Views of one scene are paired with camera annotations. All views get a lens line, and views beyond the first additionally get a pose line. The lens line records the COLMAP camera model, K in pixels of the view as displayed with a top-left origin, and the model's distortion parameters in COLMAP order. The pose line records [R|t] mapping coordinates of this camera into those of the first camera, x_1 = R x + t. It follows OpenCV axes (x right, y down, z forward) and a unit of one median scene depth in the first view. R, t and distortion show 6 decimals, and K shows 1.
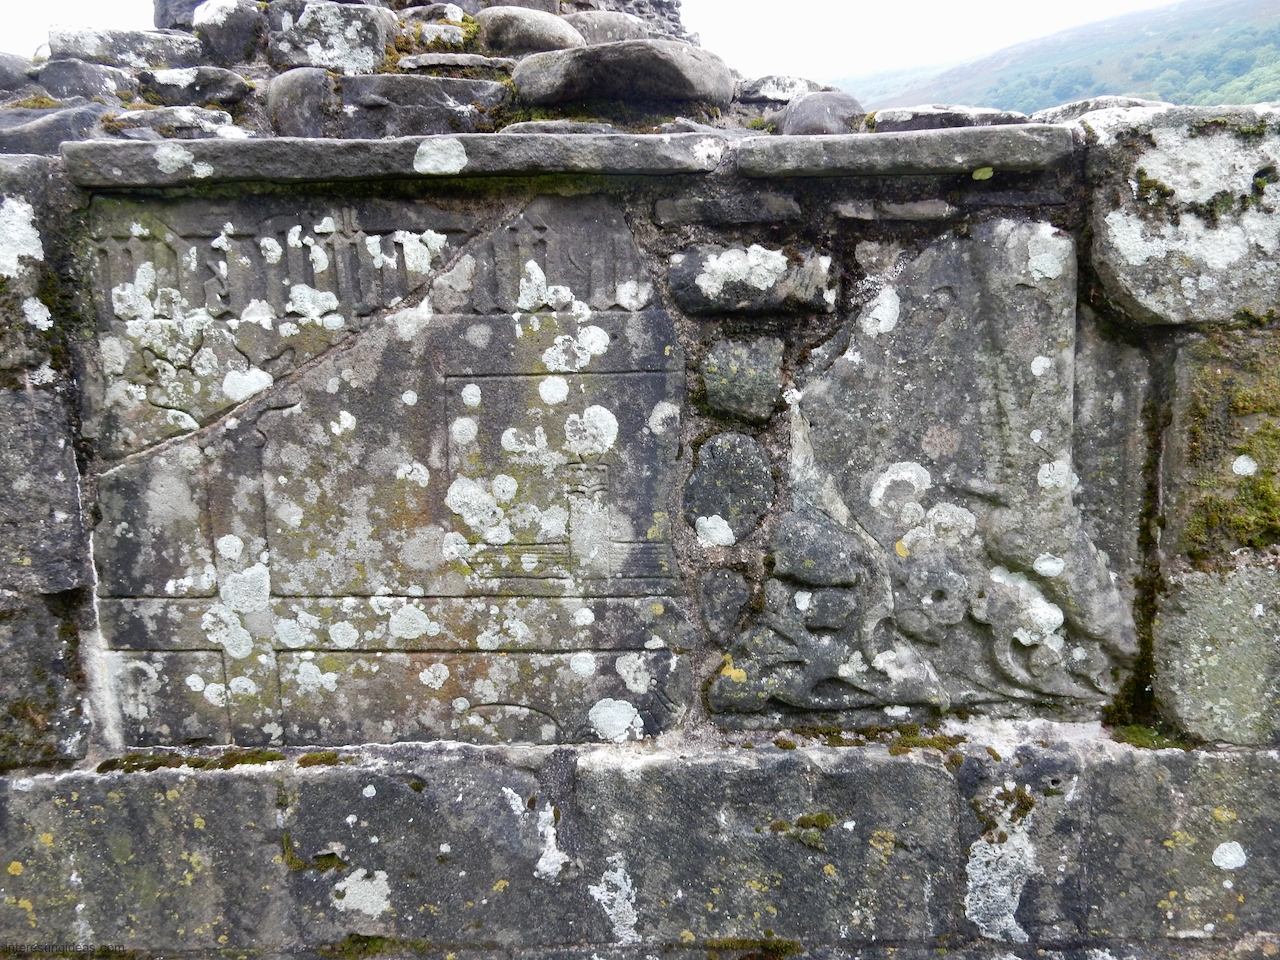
lens RADIAL K [[945.4, 0, 643.0], [0, 945.4, 483.0], [0, 0, 1]] dist [0.000623, -0.011511]
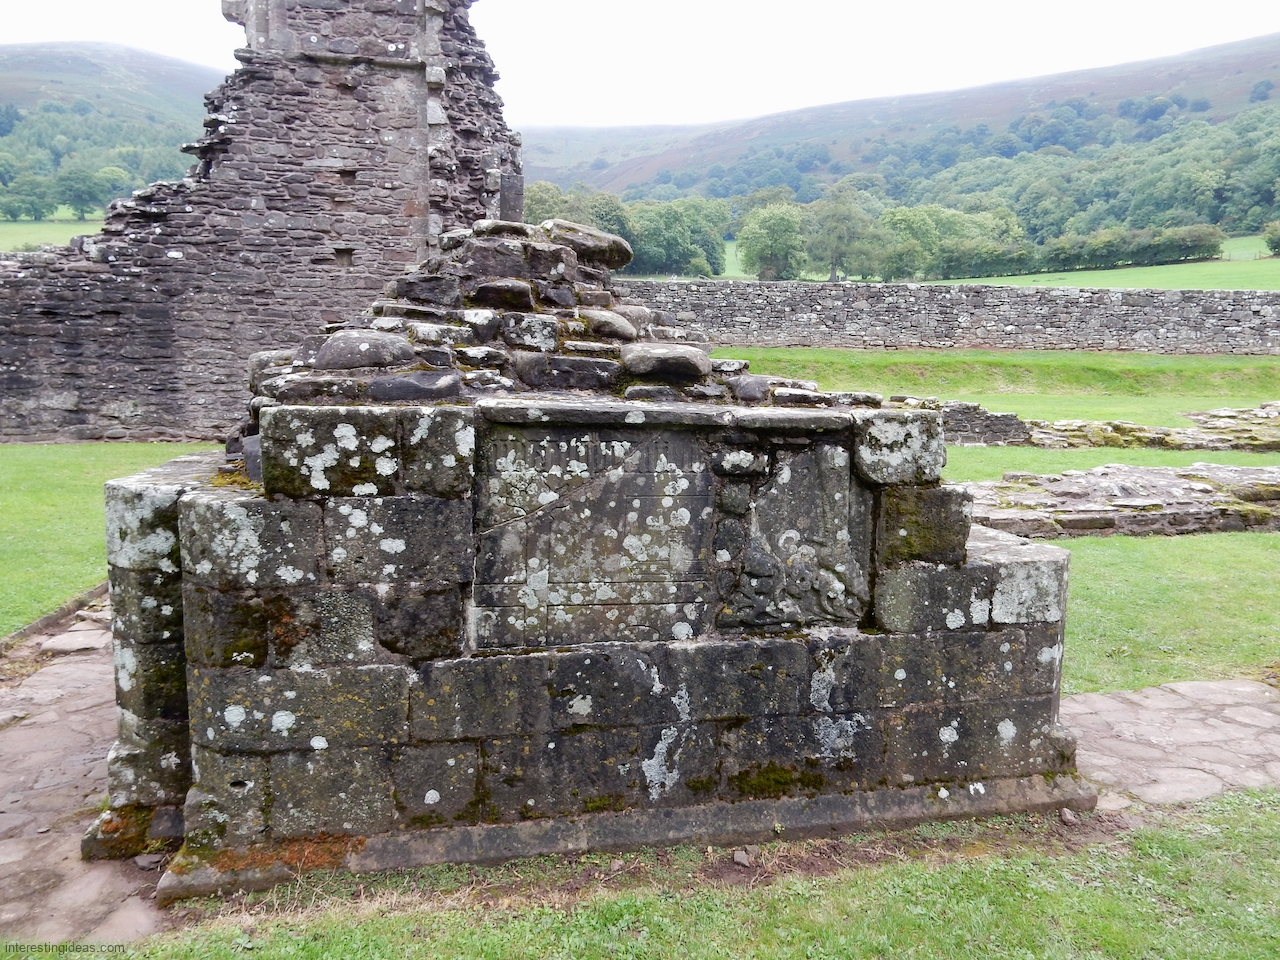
lens RADIAL K [[945.4, 0, 642.4], [0, 945.4, 477.5], [0, 0, 1]] dist [0.000623, -0.011511]
pose [[0.968955, 0.017712, 0.246602, -0.789616], [-0.006941, 0.998986, -0.044478, -0.047859], [-0.247140, 0.041385, 0.968096, -1.491970]]
